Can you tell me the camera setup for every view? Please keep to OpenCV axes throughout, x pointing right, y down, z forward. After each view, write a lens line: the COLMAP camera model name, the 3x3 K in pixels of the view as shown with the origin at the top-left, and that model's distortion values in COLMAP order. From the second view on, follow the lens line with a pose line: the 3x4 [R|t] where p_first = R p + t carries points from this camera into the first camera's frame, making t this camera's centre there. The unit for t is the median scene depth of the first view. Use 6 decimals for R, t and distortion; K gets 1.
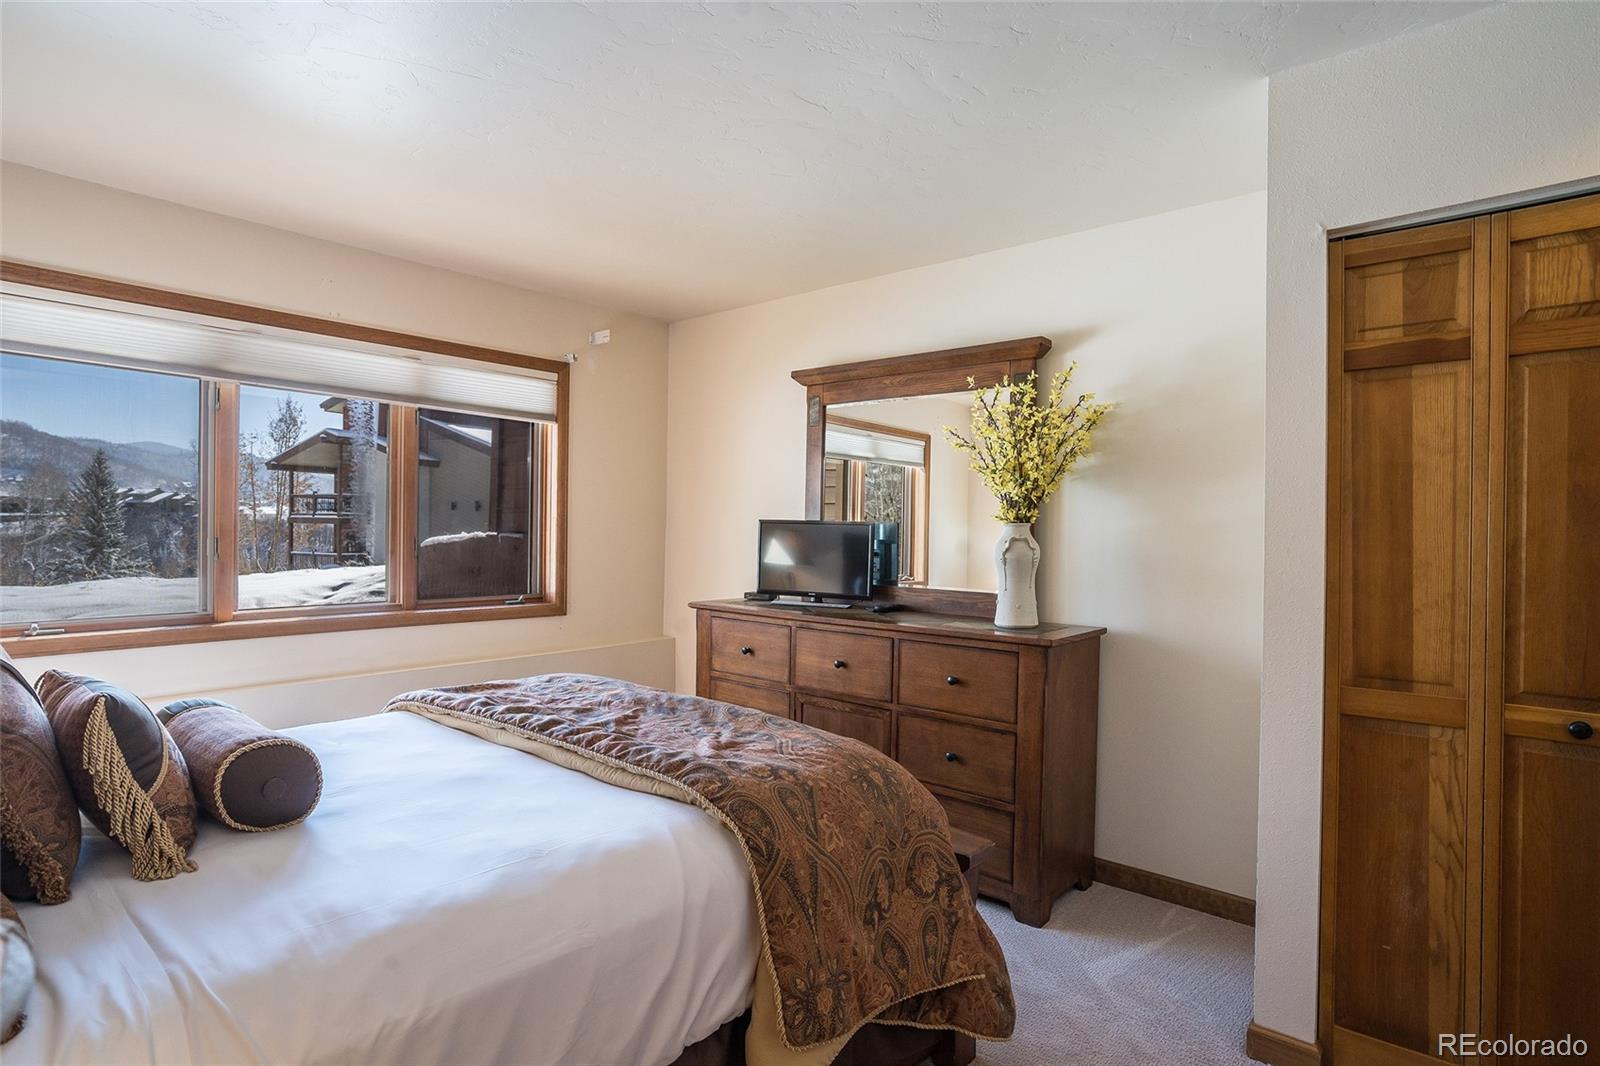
lens RADIAL K [[826.5, 0, 798.8], [0, 826.5, 522.5], [0, 0, 1]] dist [-0.018054, 0.000963]
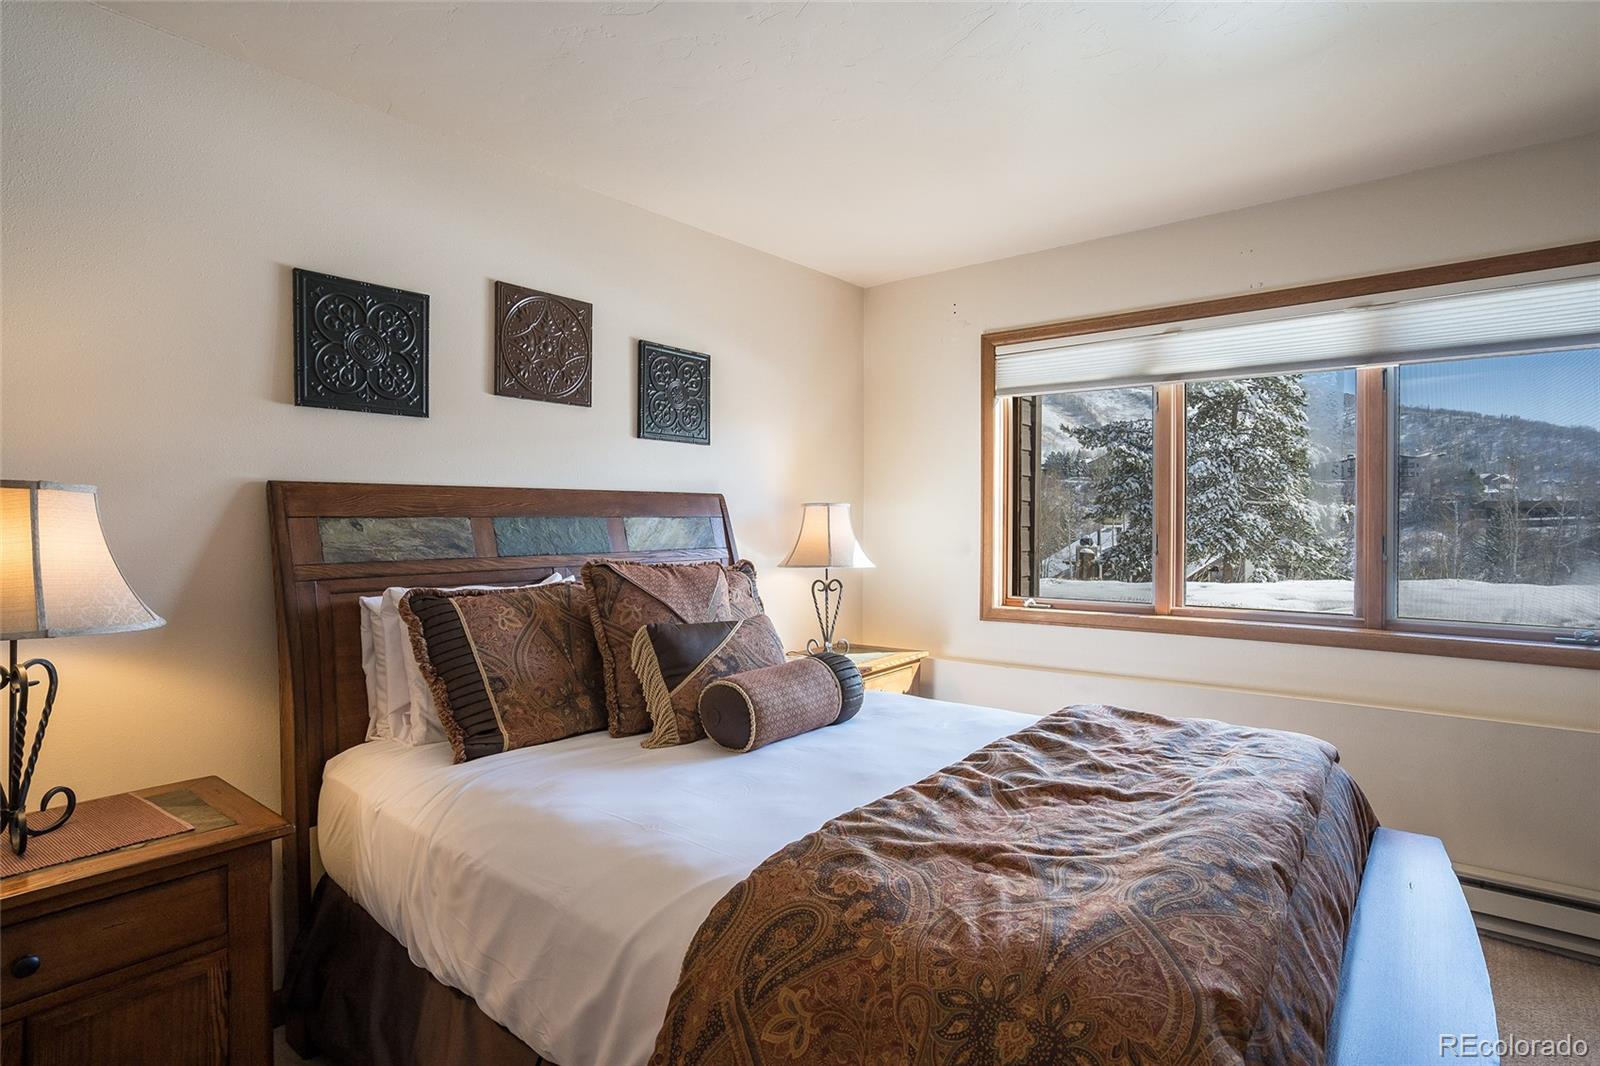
lens RADIAL K [[826.5, 0, 798.8], [0, 826.5, 522.5], [0, 0, 1]] dist [-0.018054, 0.000963]
pose [[0.032271, -0.014023, -0.999381, 0.639485], [0.005571, 0.999889, -0.013851, 0.026797], [0.999464, -0.005121, 0.032346, 0.997502]]
